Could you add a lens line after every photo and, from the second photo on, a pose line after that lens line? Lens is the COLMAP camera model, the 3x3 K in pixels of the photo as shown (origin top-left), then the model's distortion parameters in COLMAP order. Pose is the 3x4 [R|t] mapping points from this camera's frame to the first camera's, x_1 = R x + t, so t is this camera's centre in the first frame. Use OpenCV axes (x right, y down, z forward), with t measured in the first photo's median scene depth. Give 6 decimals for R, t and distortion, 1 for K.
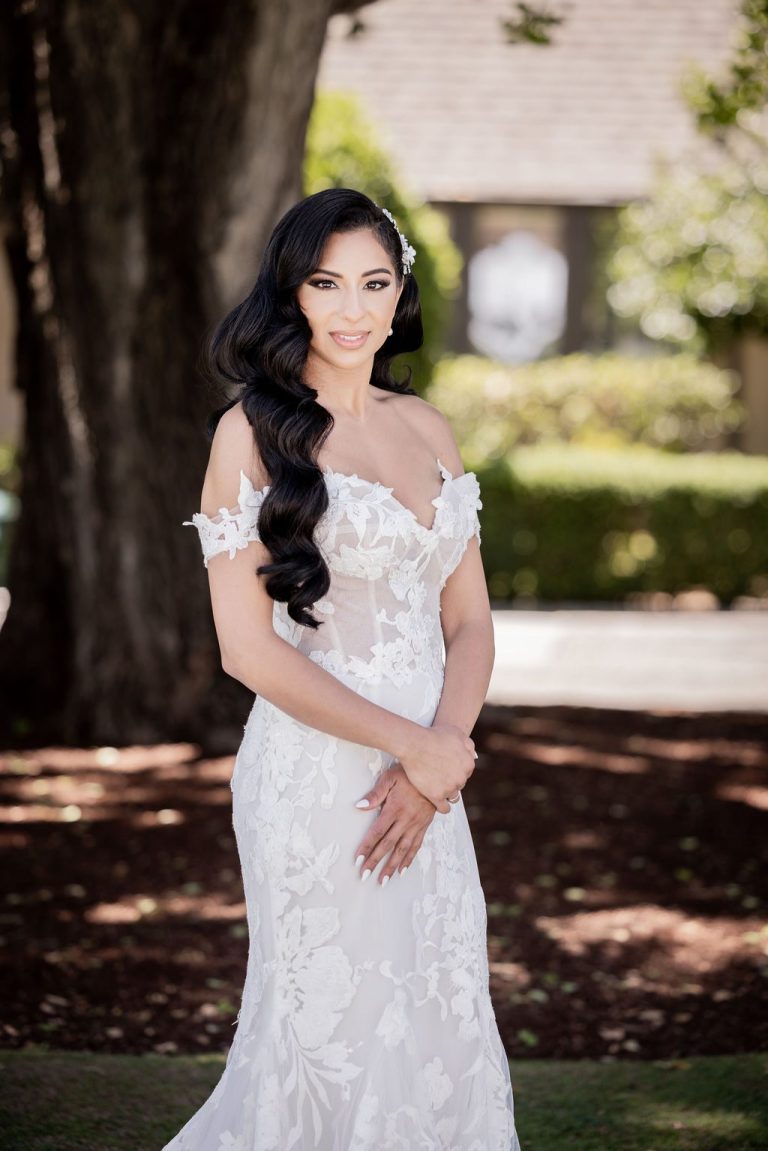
lens RADIAL K [[3077.4, 0, 384.0], [0, 3077.4, 575.5], [0, 0, 1]] dist [-0.334575, 0.339288]
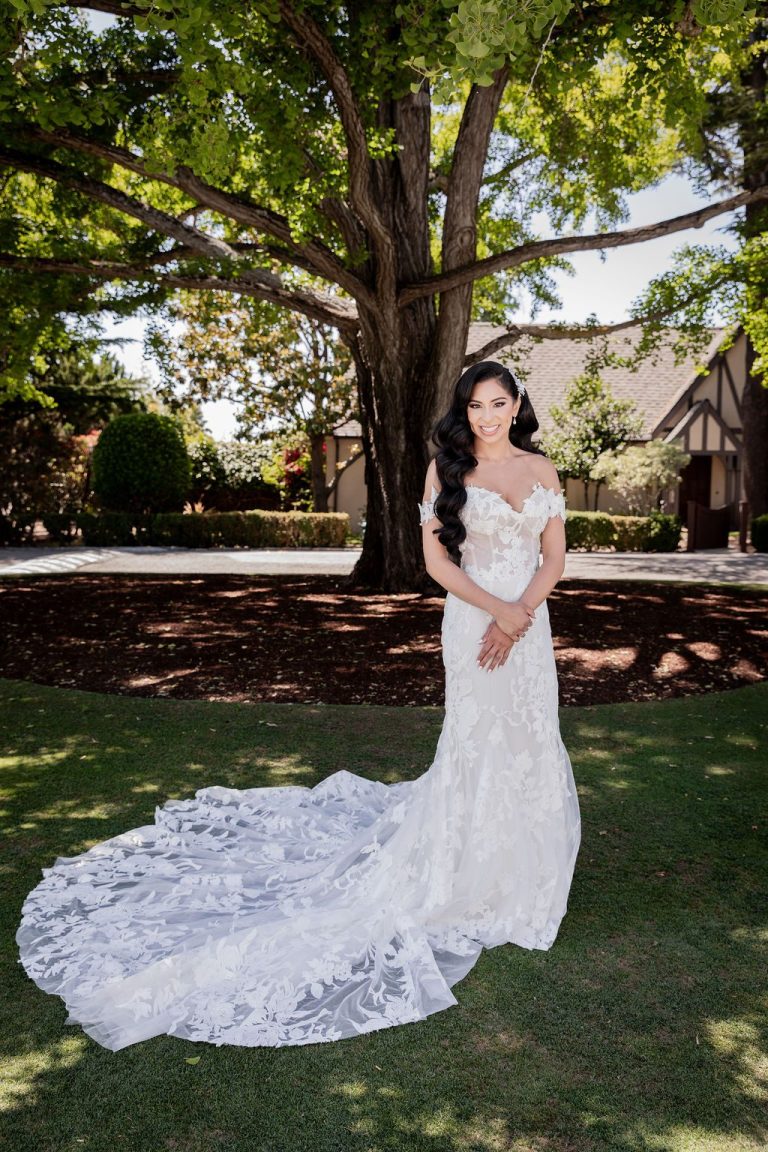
lens RADIAL K [[3080.1, 0, 384.0], [0, 3080.1, 576.0], [0, 0, 1]] dist [-0.334575, 0.339288]
pose [[0.997617, -0.010150, -0.068247, 0.102552], [0.011044, 0.999858, 0.012724, -0.001972], [0.068108, -0.013447, 0.997587, -1.914814]]
